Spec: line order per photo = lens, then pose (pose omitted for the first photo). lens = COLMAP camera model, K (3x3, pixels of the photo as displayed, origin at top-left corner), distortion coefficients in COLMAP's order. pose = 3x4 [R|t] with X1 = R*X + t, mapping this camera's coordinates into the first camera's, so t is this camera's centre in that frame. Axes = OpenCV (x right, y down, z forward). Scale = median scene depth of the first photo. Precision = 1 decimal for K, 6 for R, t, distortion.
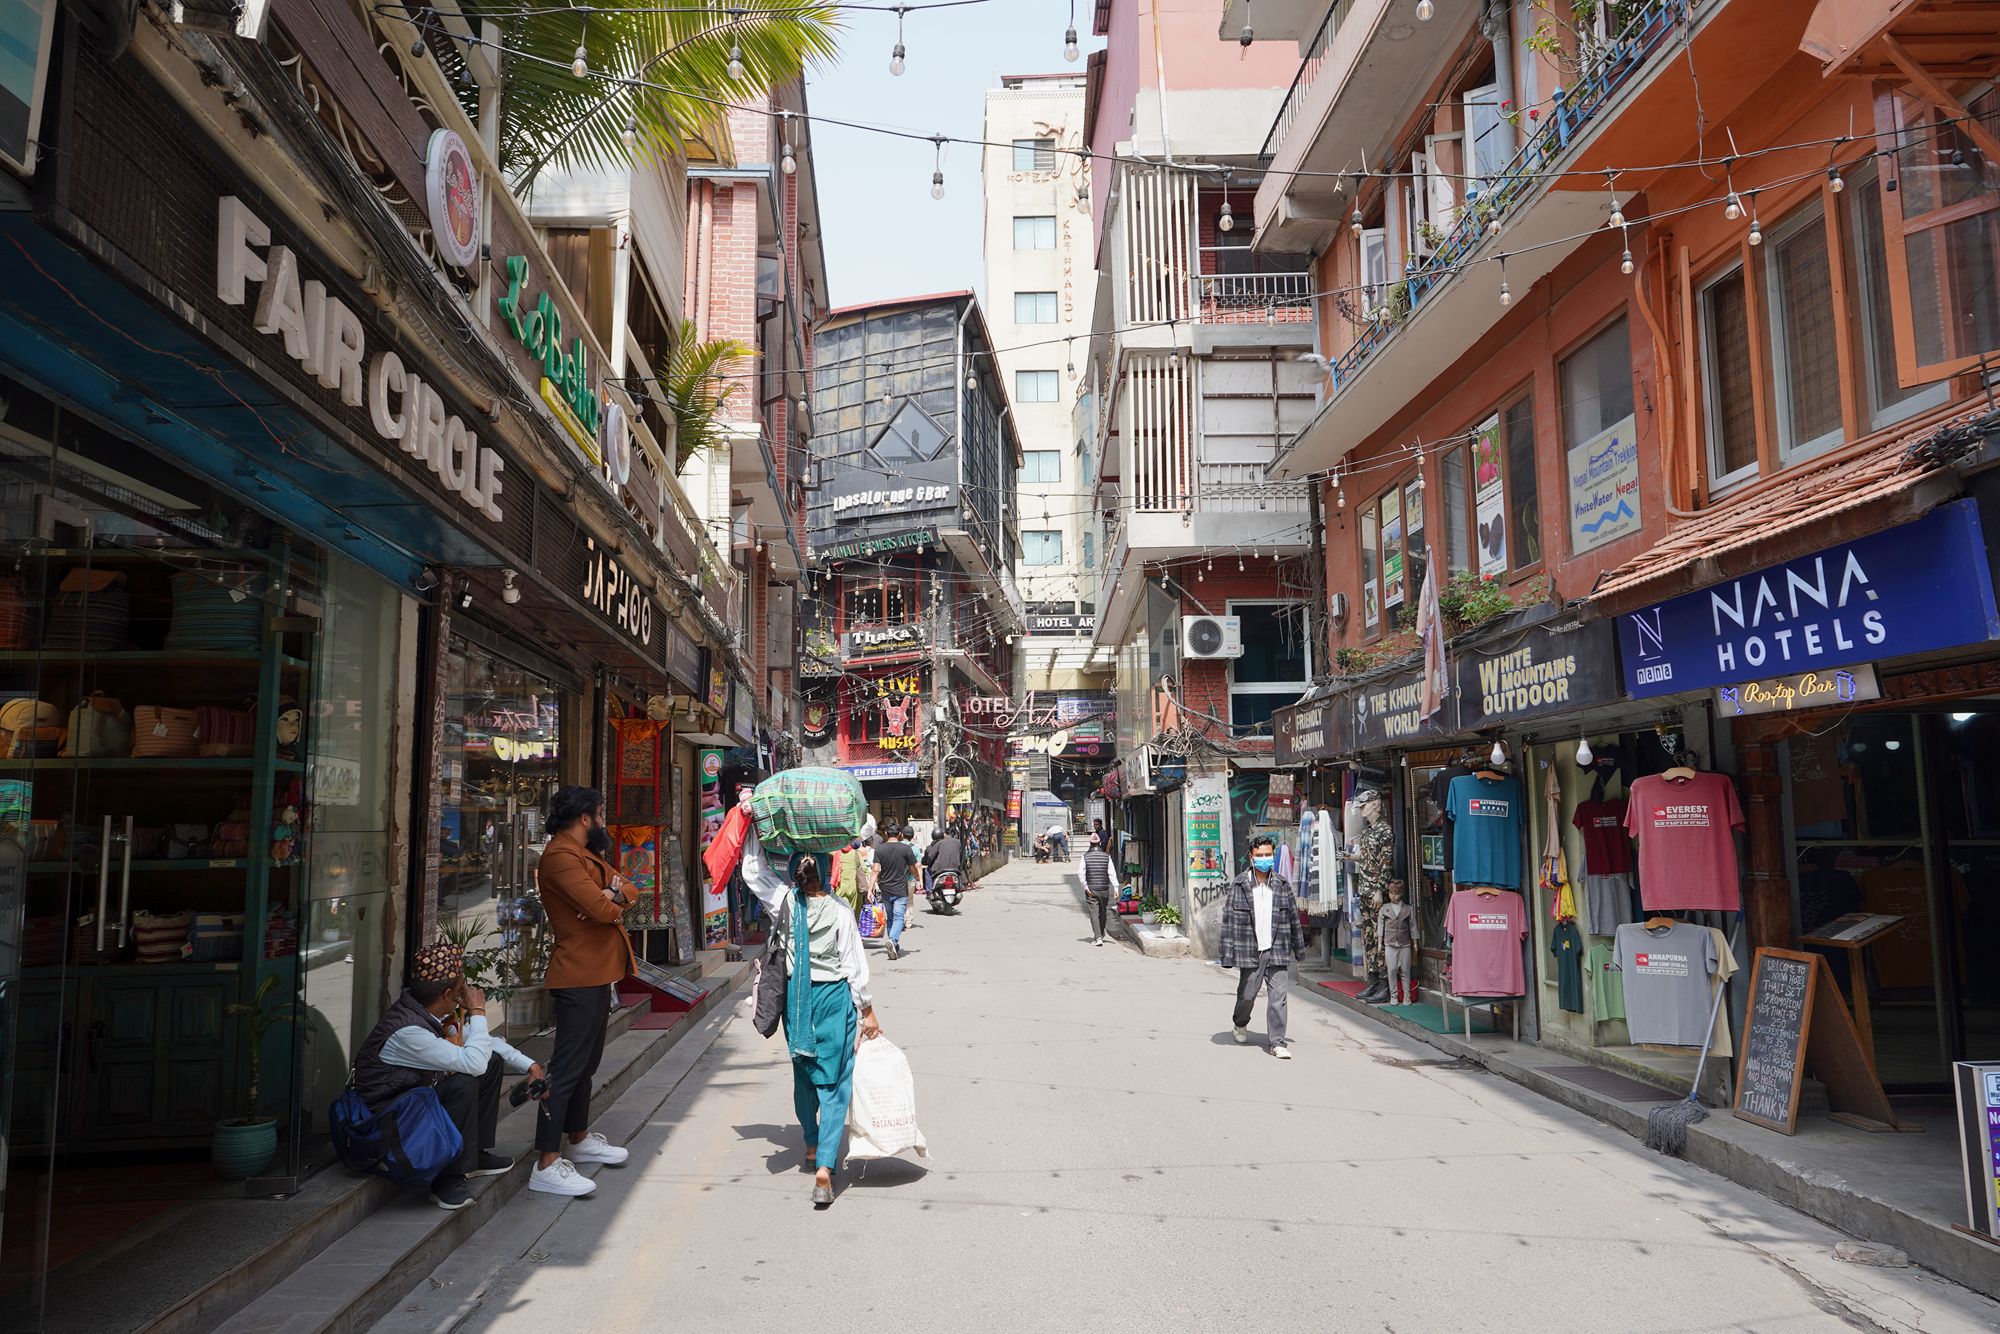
lens RADIAL K [[1347.3, 0, 997.4], [0, 1347.3, 658.4], [0, 0, 1]] dist [-0.000131, 0.004853]
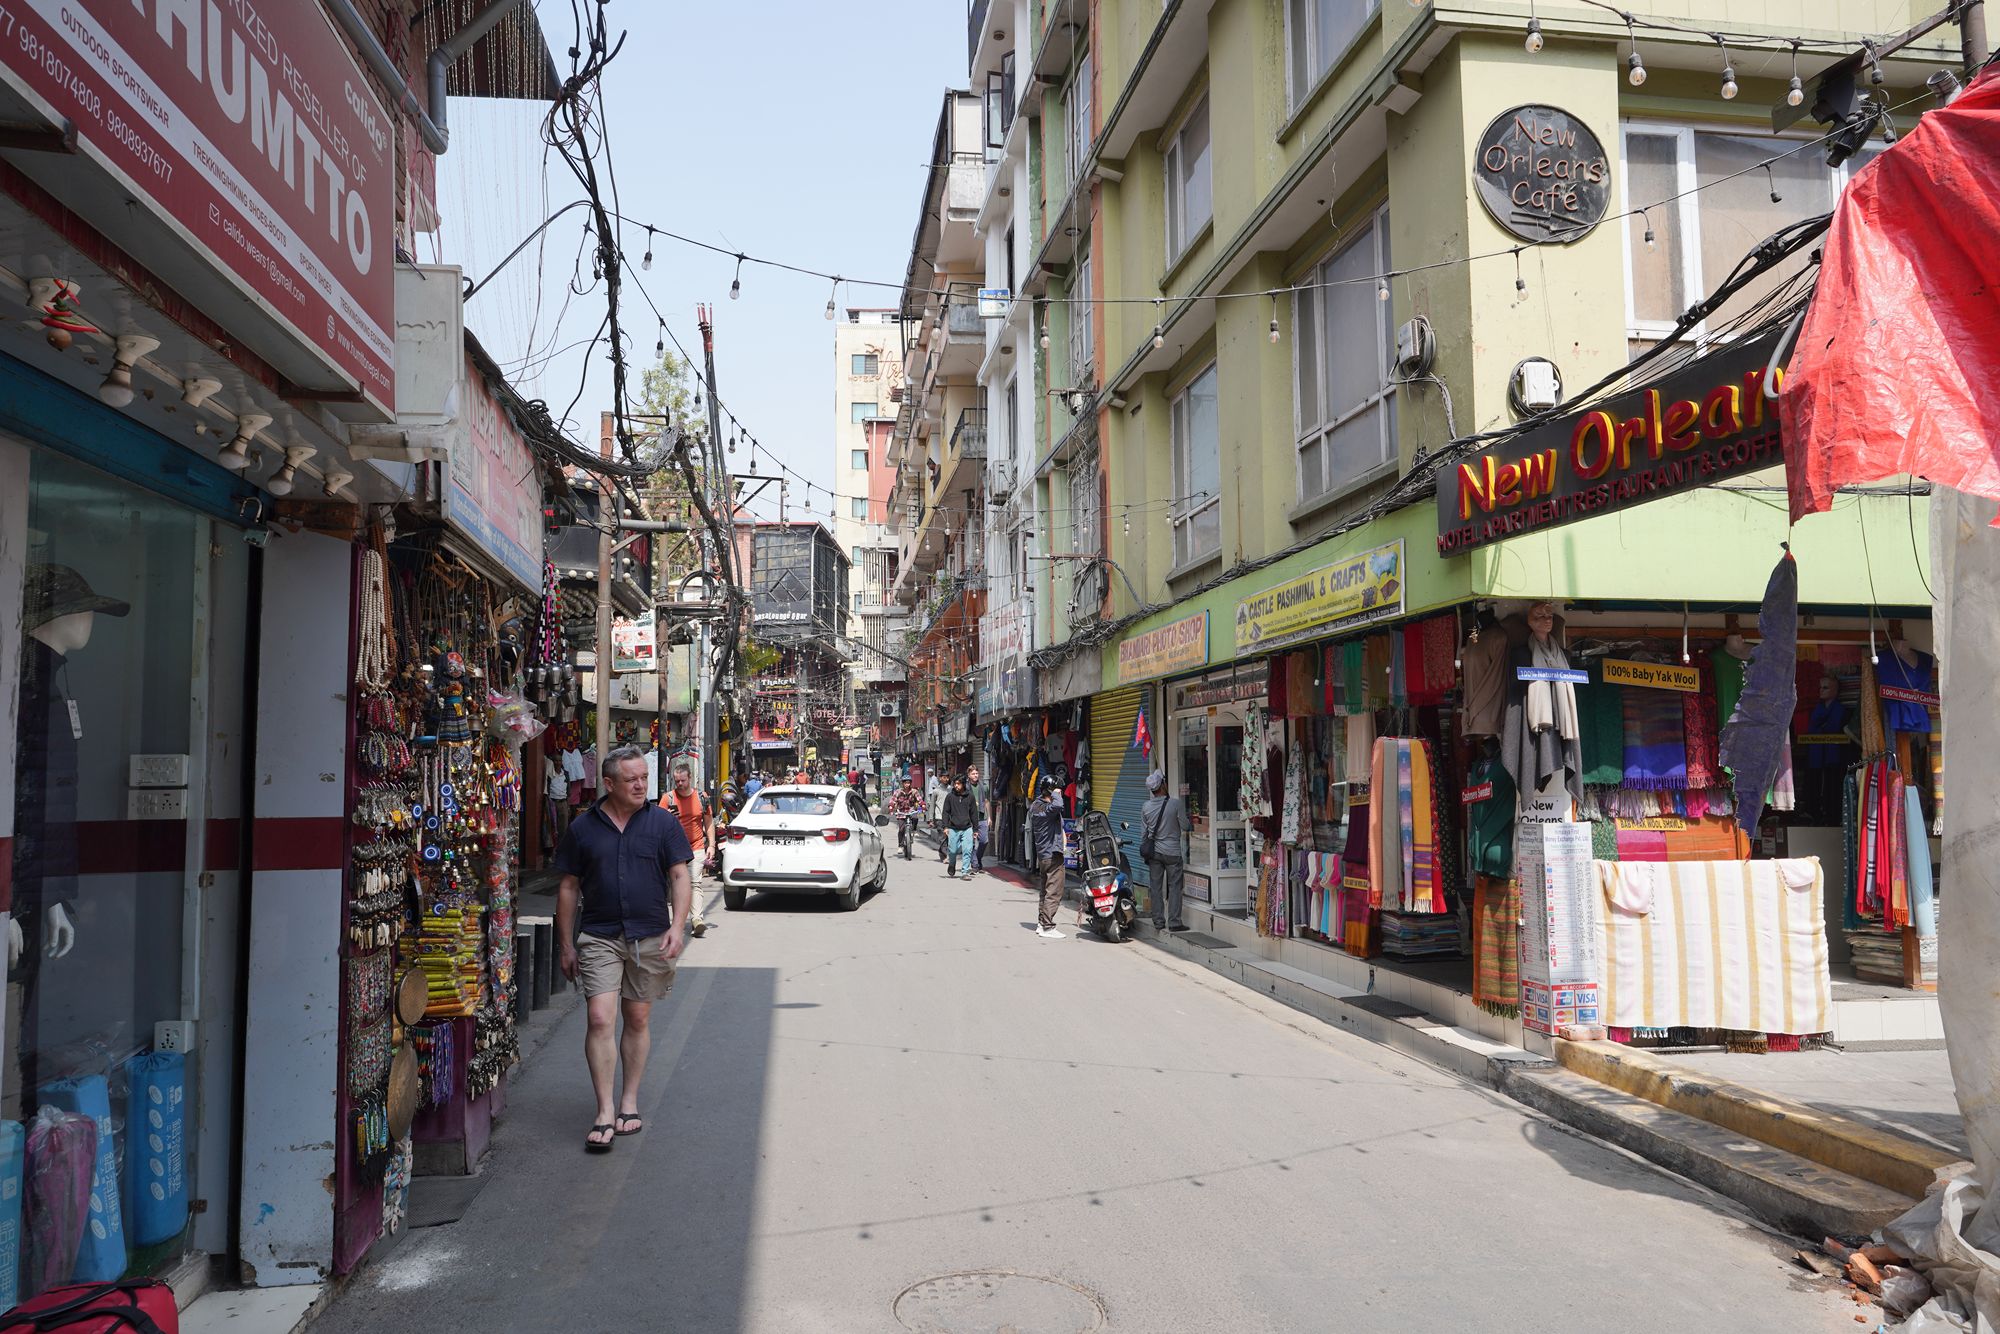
lens RADIAL K [[1347.3, 0, 997.4], [0, 1347.3, 658.4], [0, 0, 1]] dist [-0.000131, 0.004853]
pose [[0.995754, 0.008497, 0.091665, 0.070699], [-0.012766, 0.998856, 0.046086, -0.158633], [-0.091169, -0.047060, 0.994723, -1.179345]]
